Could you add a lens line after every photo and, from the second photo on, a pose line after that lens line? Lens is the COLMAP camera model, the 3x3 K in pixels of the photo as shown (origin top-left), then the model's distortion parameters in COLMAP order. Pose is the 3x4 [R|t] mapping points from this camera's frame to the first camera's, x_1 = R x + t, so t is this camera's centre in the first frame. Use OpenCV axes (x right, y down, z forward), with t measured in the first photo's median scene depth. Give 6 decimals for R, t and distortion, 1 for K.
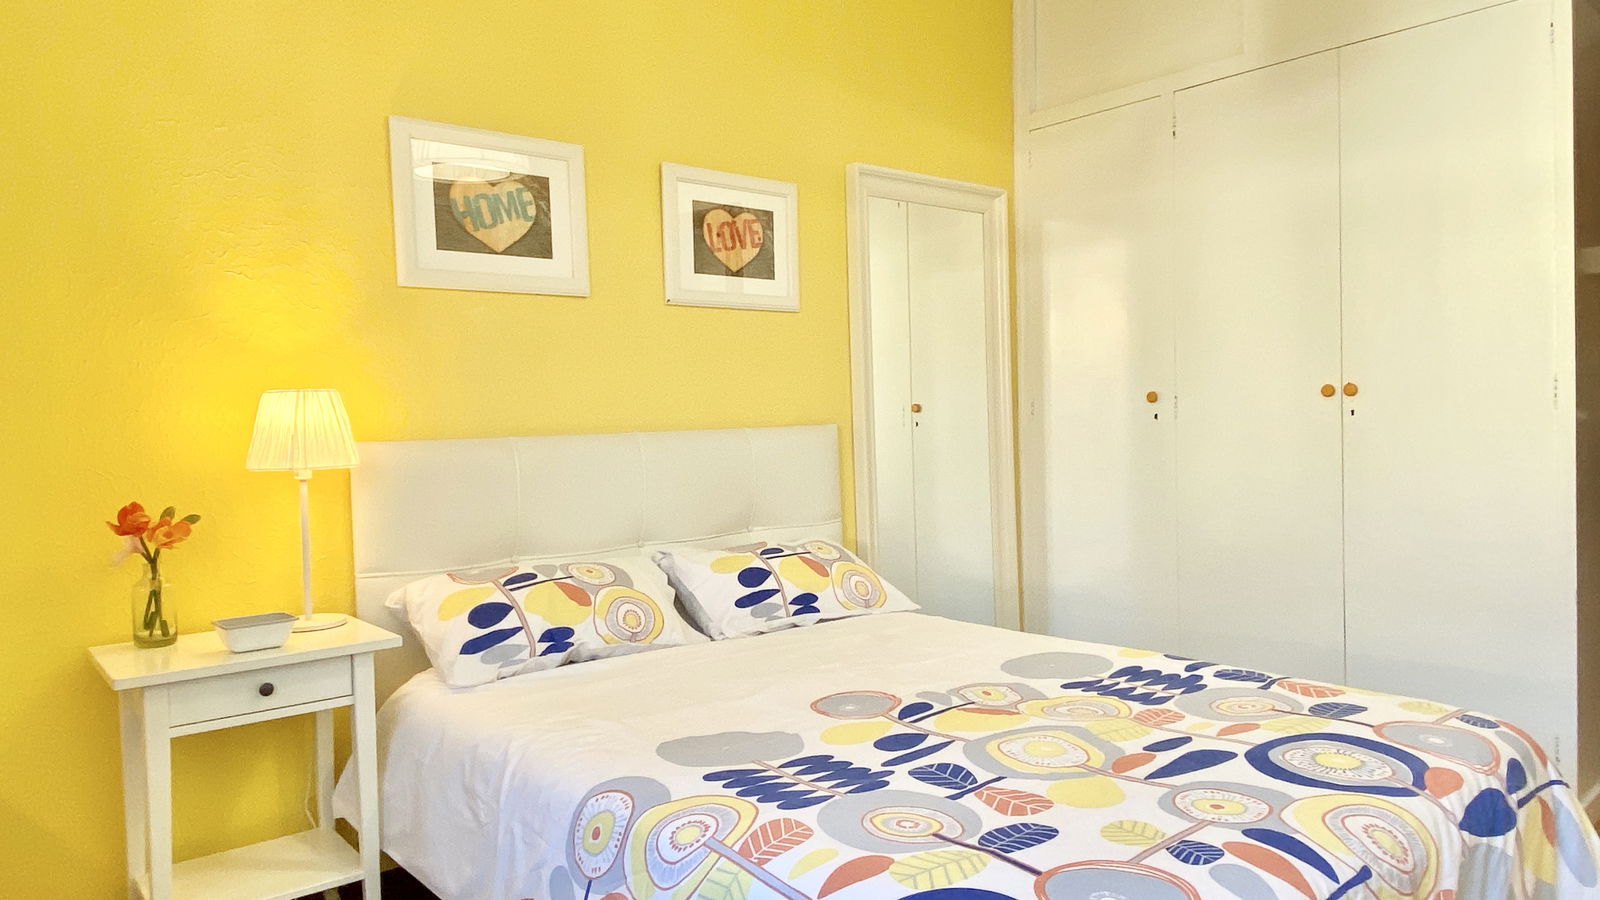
lens RADIAL K [[1054.1, 0, 800.0], [0, 1054.1, 450.0], [0, 0, 1]] dist [0.121418, -0.137466]
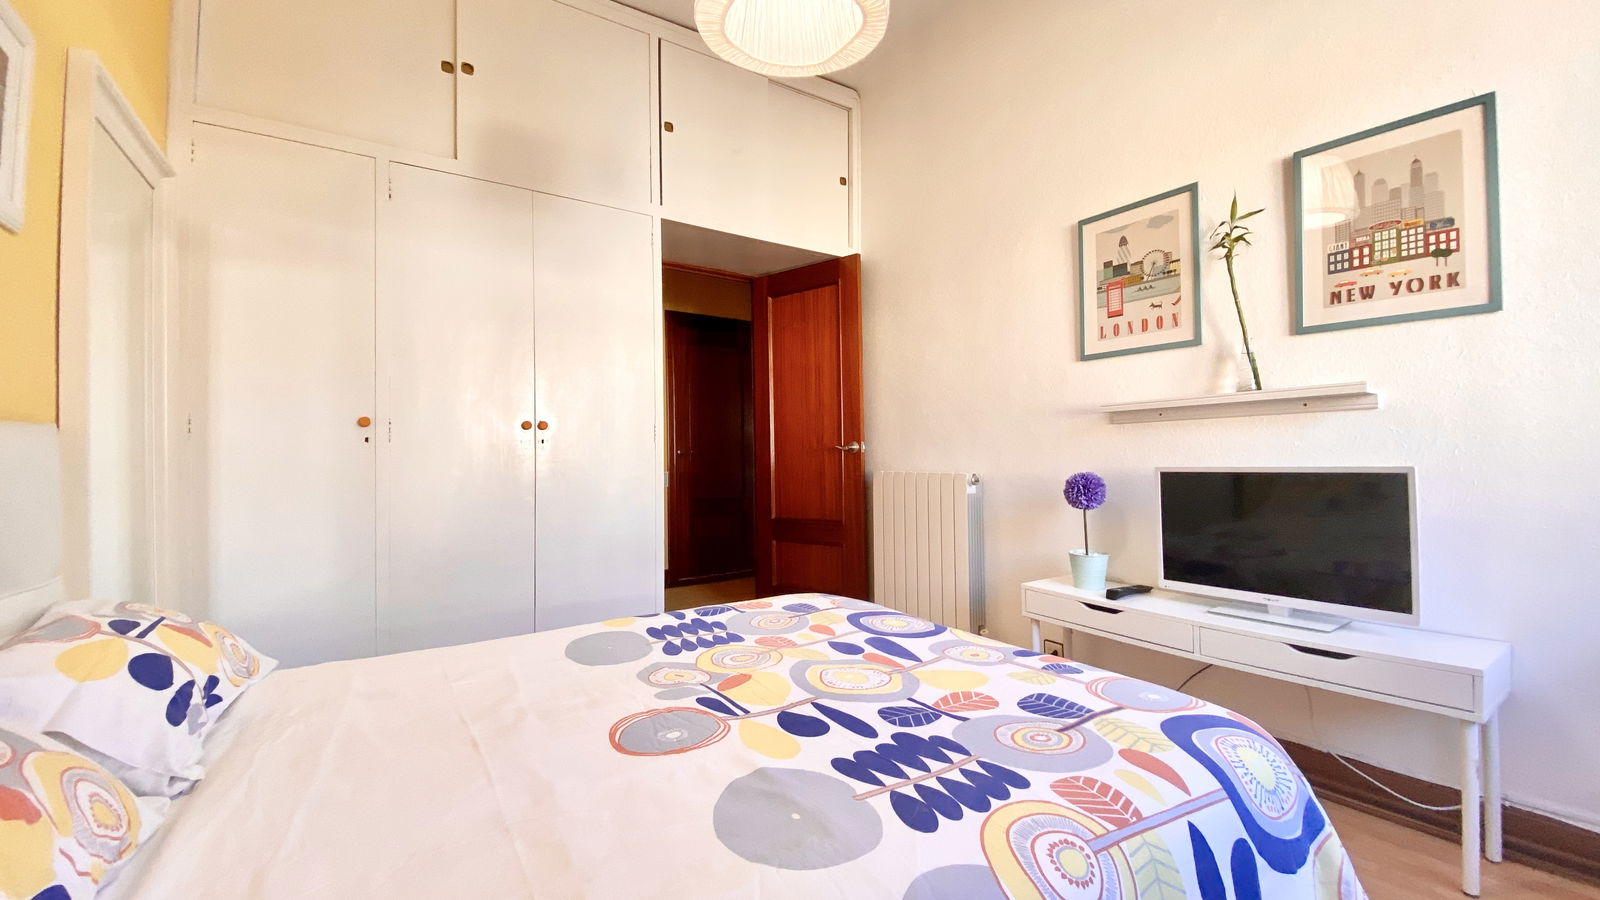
lens RADIAL K [[647.2, 0, 800.0], [0, 647.2, 450.0], [0, 0, 1]] dist [0.020118, -0.020592]
pose [[0.139335, 0.033576, 0.989676, -0.411786], [0.031899, 0.998754, -0.038375, 0.029621], [-0.989731, 0.036917, 0.138091, 0.711940]]
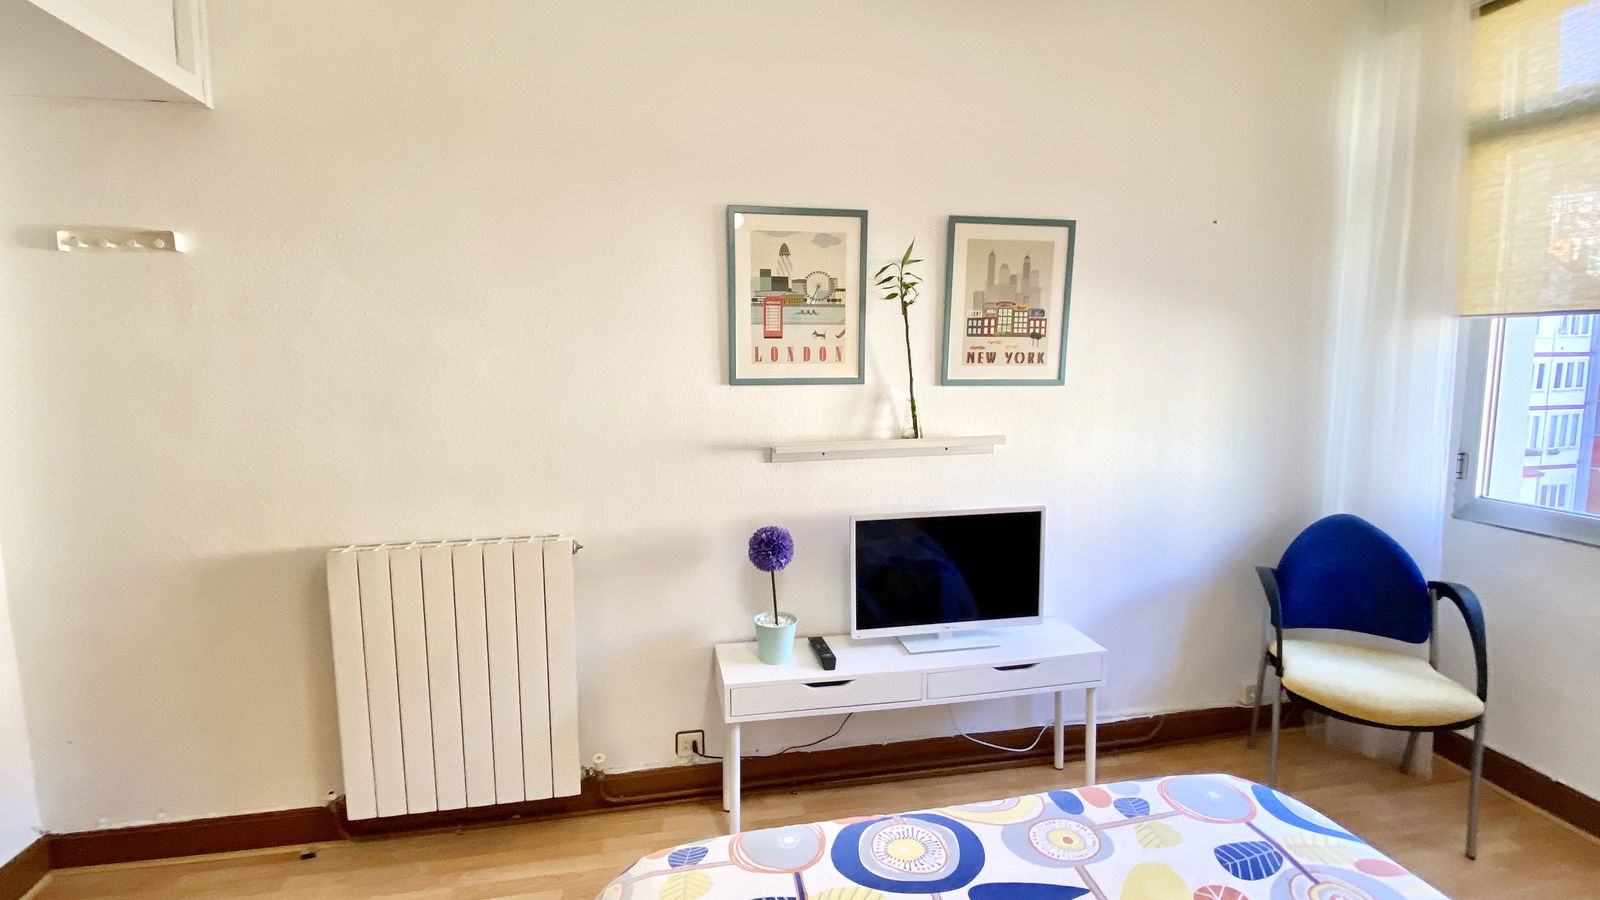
lens RADIAL K [[769.7, 0, 797.9], [0, 769.7, 448.4], [0, 0, 1]] dist [0.029058, -0.025739]
pose [[-0.865130, -0.026999, 0.500821, 0.130149], [0.044850, 0.990385, 0.130865, -0.195809], [-0.499538, 0.135677, -0.855601, 1.242647]]
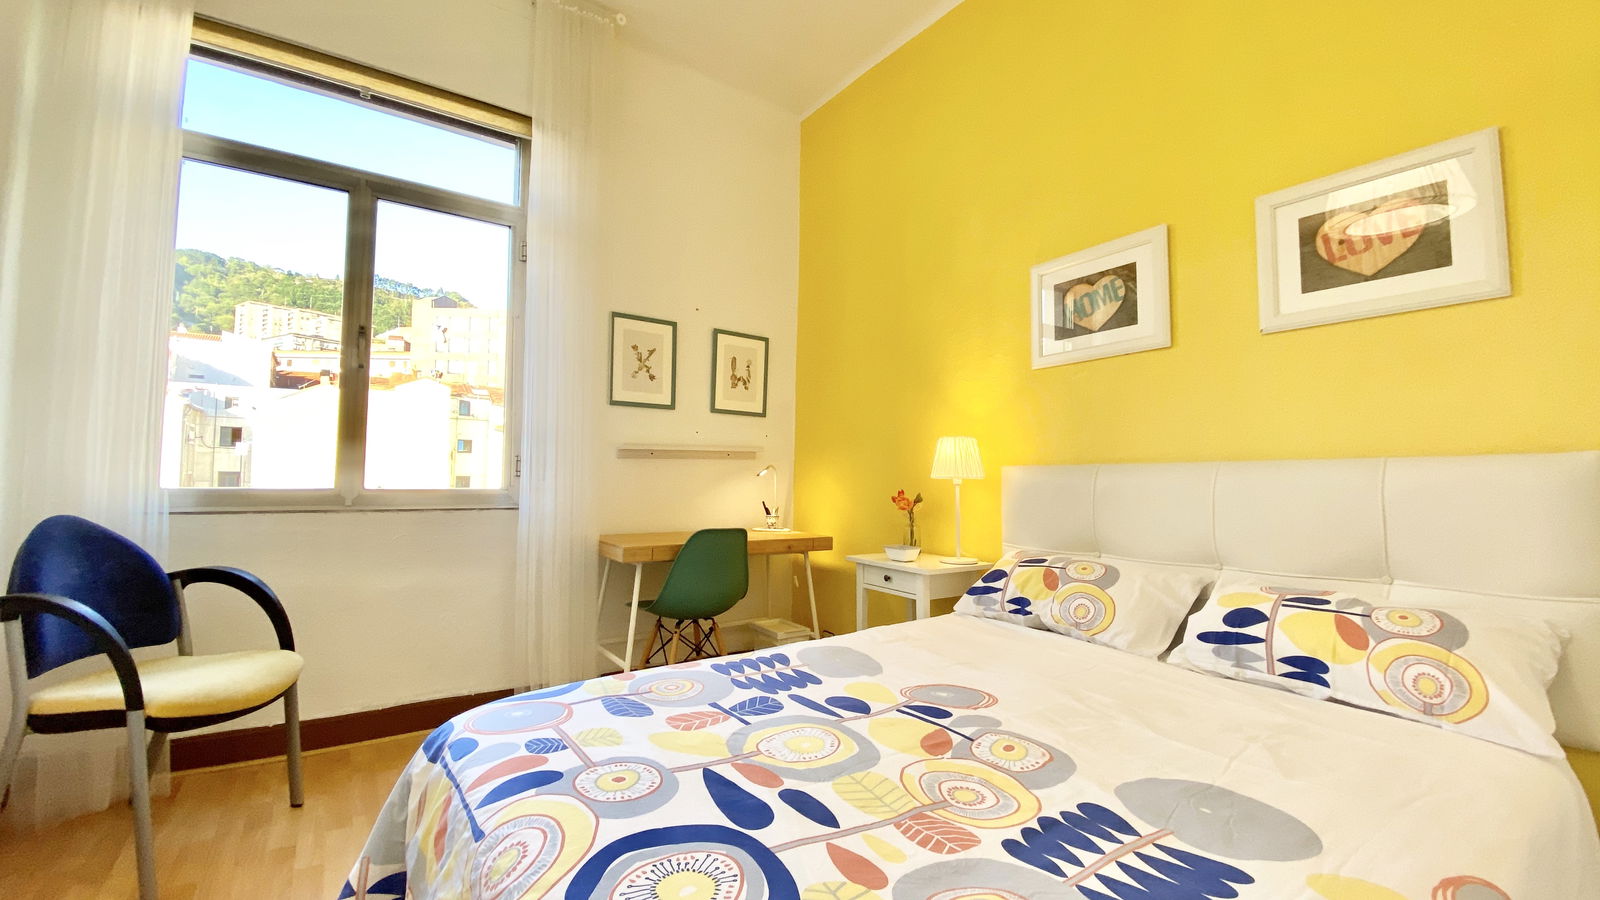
lens RADIAL K [[647.2, 0, 800.0], [0, 647.2, 450.0], [0, 0, 1]] dist [0.020118, -0.020592]
pose [[-0.099758, -0.019652, -0.994818, 0.667563], [-0.034356, 0.999277, -0.016295, -0.003717], [0.994418, 0.032552, -0.100361, 0.793443]]
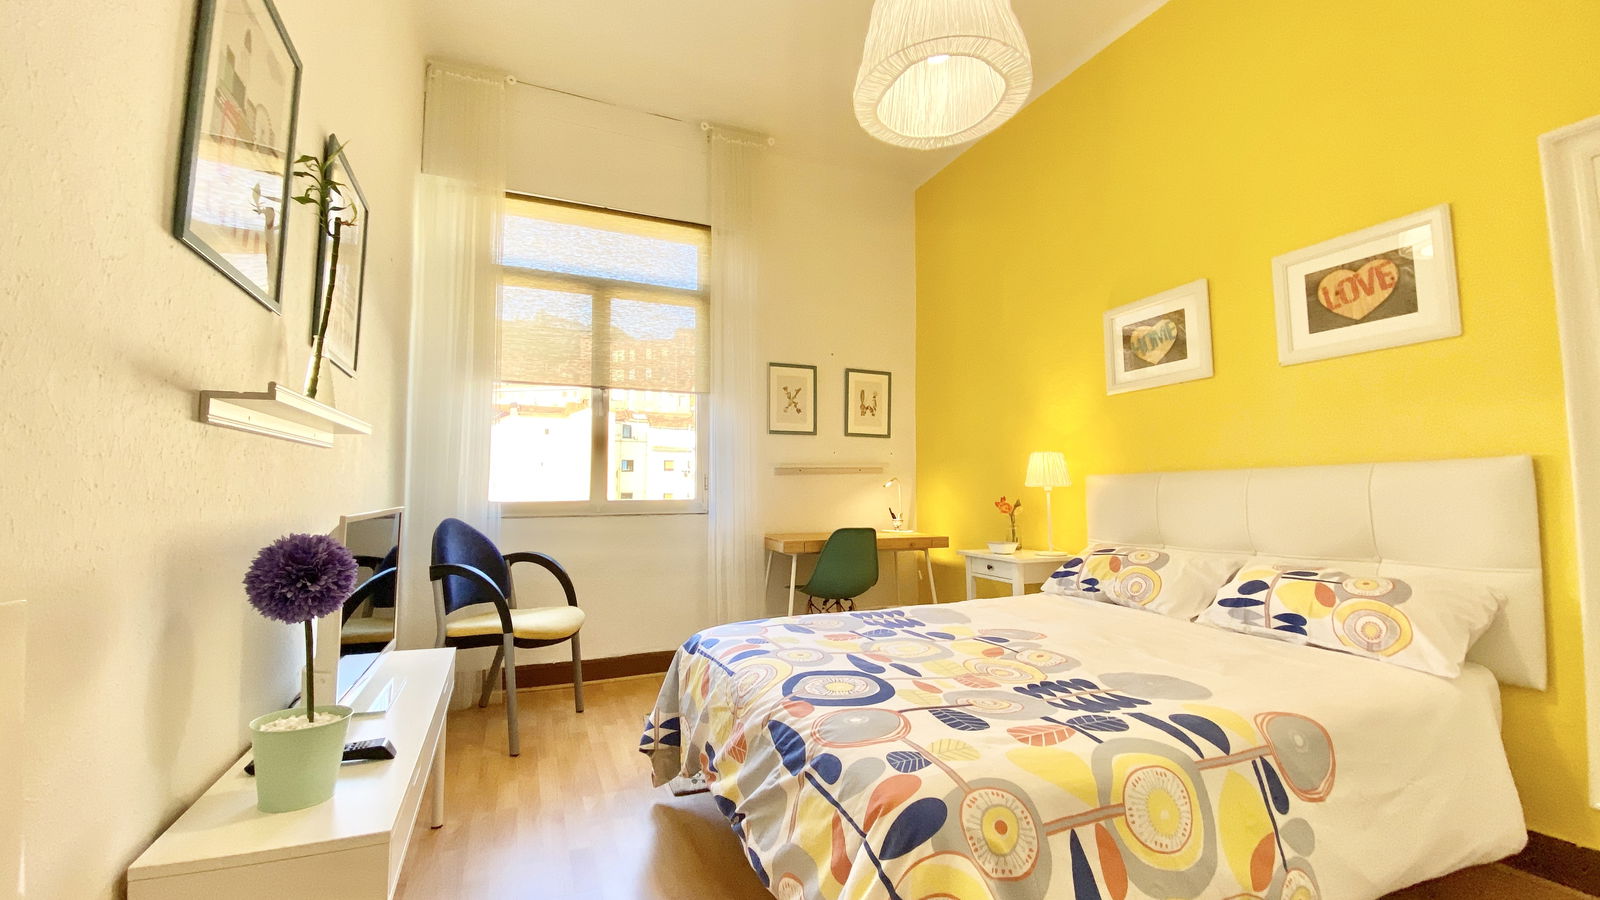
lens RADIAL K [[647.2, 0, 800.0], [0, 647.2, 450.0], [0, 0, 1]] dist [0.020118, -0.020592]
pose [[-0.306514, -0.034237, -0.951250, 0.985934], [-0.012510, 0.999411, -0.031940, -0.008050], [0.951784, 0.002110, -0.306762, 0.873255]]
